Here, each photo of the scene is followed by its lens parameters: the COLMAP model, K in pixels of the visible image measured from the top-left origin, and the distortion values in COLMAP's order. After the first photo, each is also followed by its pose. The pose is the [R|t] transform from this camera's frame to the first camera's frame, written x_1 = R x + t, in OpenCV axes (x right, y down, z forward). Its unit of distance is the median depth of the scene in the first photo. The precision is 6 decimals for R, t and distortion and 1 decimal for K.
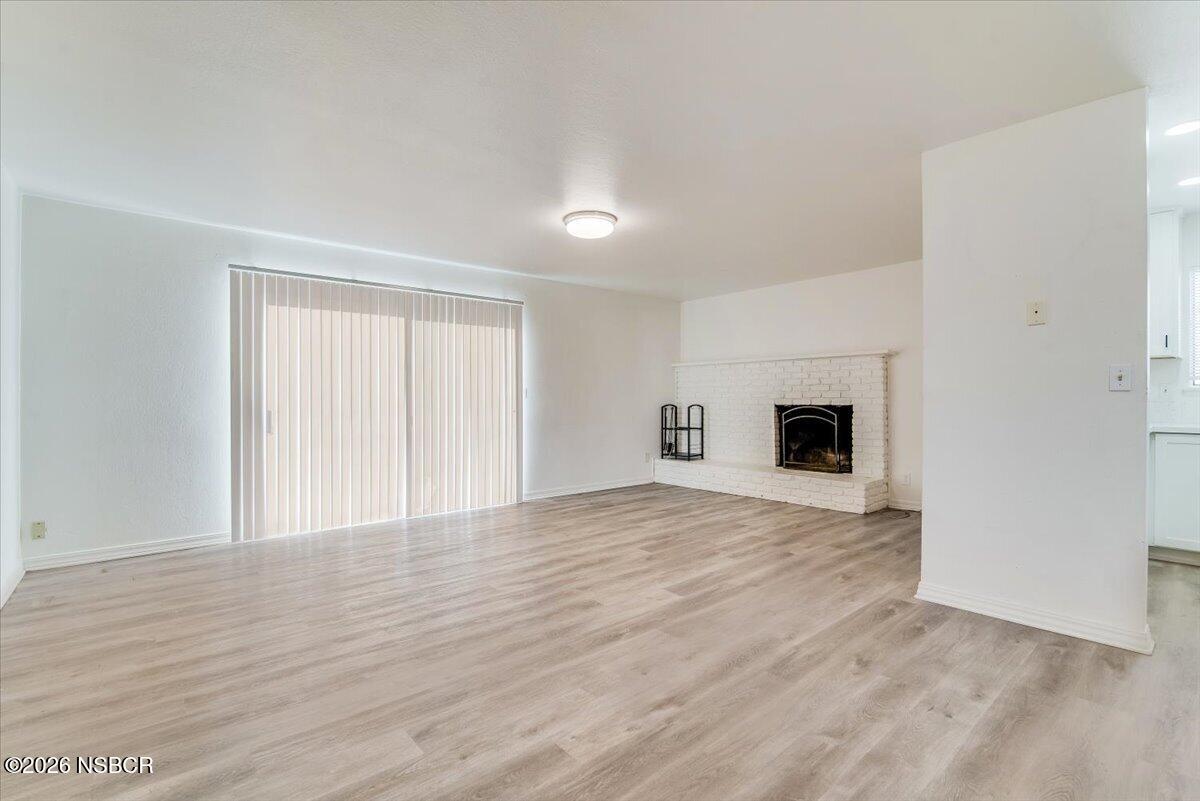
lens RADIAL K [[551.6, 0, 600.8], [0, 551.6, 399.4], [0, 0, 1]] dist [-0.018004, 0.000114]
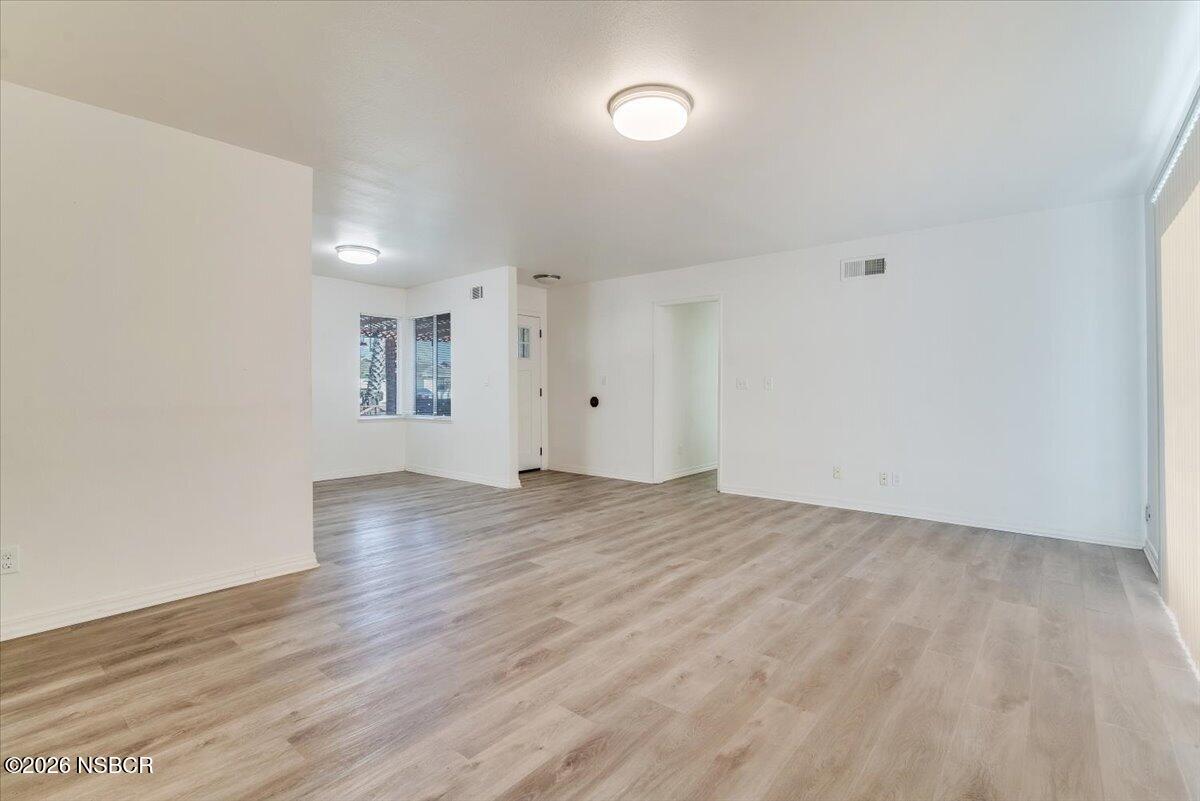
lens RADIAL K [[551.6, 0, 605.6], [0, 551.6, 385.2], [0, 0, 1]] dist [-0.018004, 0.000114]
pose [[-0.984599, 0.000985, -0.174827, 0.137455], [0.001497, 0.999995, -0.002796, -0.002708], [0.174824, -0.003014, -0.984595, 1.558451]]
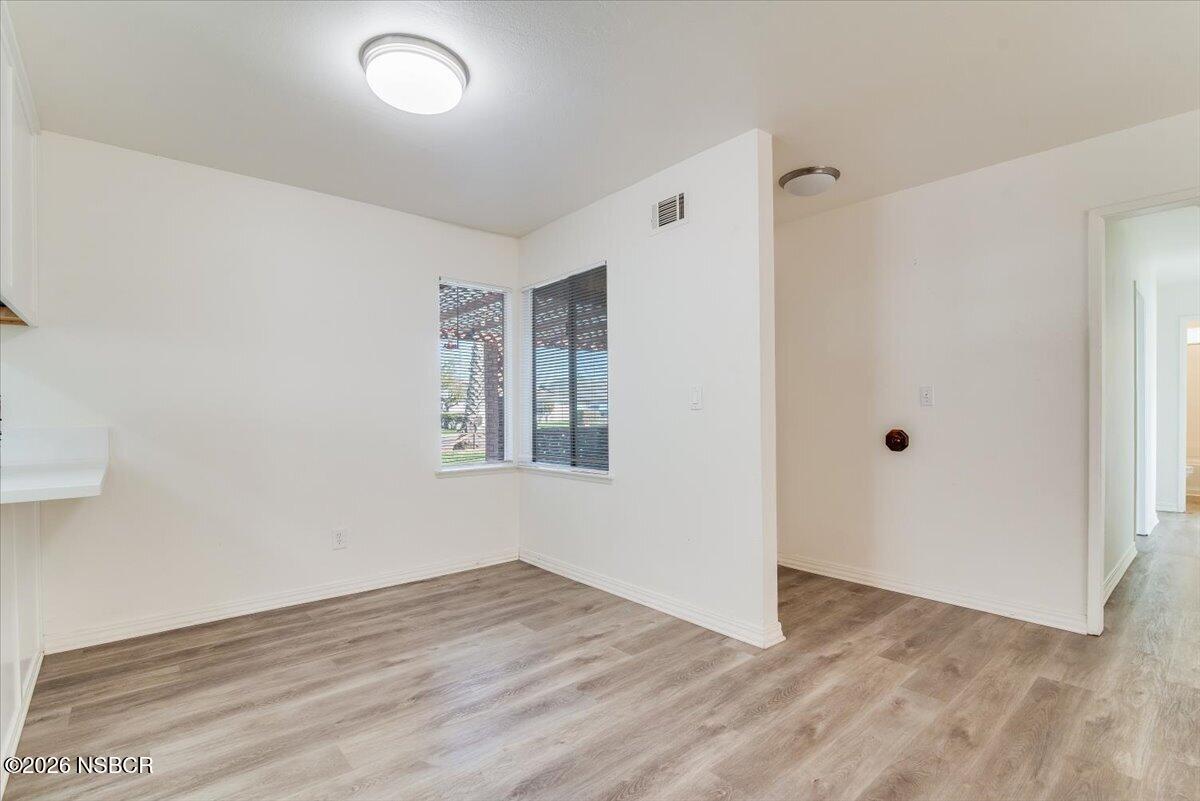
lens RADIAL K [[551.6, 0, 604.6], [0, 551.6, 411.7], [0, 0, 1]] dist [-0.018004, 0.000114]
pose [[-0.999924, 0.007420, -0.009810, 0.312958], [0.007392, 0.999968, 0.002968, -0.004218], [0.009831, 0.002896, -0.999947, 0.718444]]
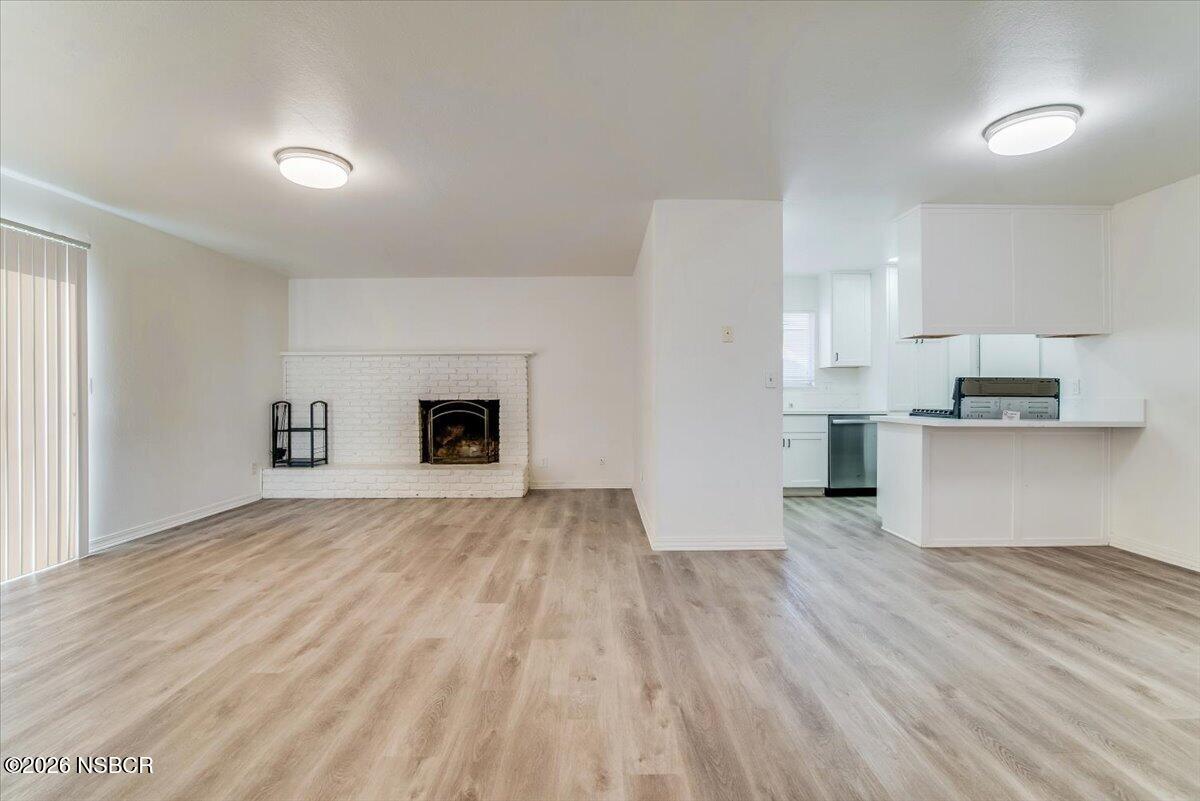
lens RADIAL K [[551.6, 0, 597.6], [0, 551.6, 392.4], [0, 0, 1]] dist [-0.018004, 0.000114]
pose [[0.645936, -0.000025, 0.763391, -0.338276], [0.003331, 0.999991, -0.002786, -0.000055], [-0.763384, 0.004342, 0.645930, 0.193286]]
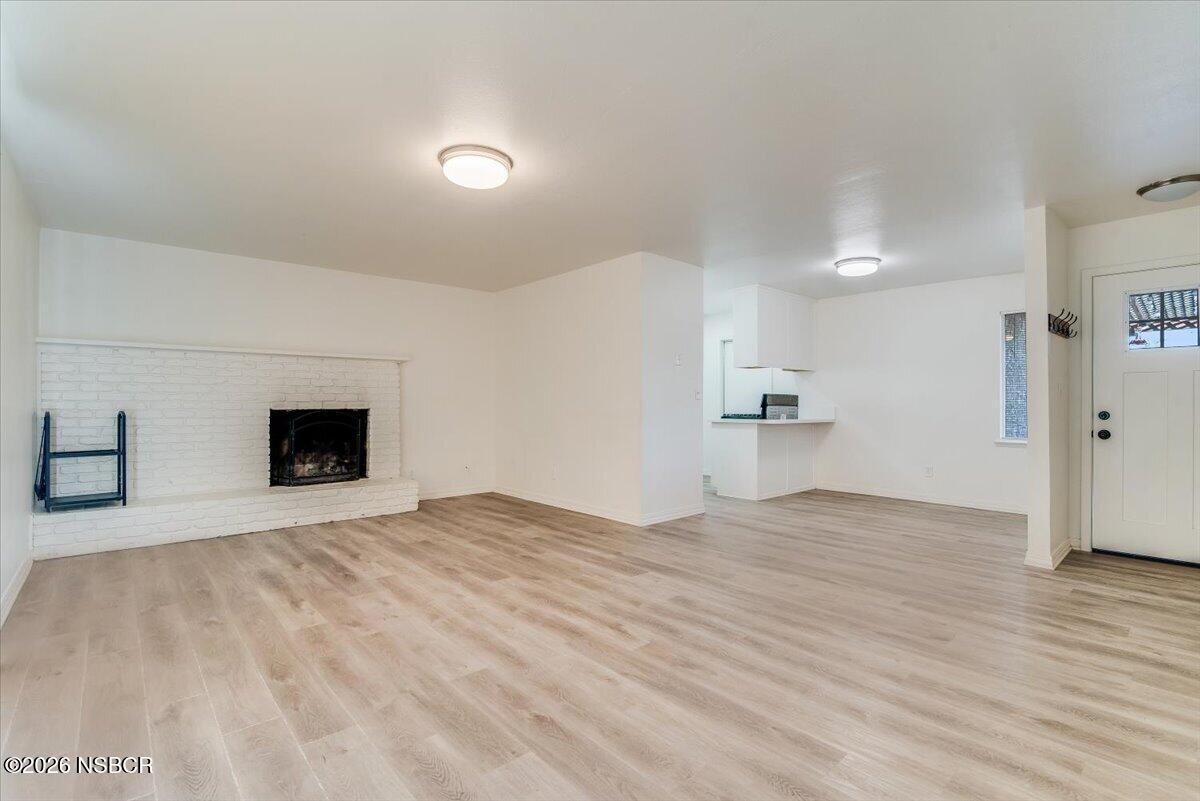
lens RADIAL K [[551.6, 0, 598.5], [0, 551.6, 409.7], [0, 0, 1]] dist [-0.018004, 0.000114]
pose [[-0.023826, -0.010976, 0.999656, -0.731906], [-0.000859, 0.999940, 0.010959, 0.001552], [-0.999716, -0.000597, -0.023833, 0.821890]]
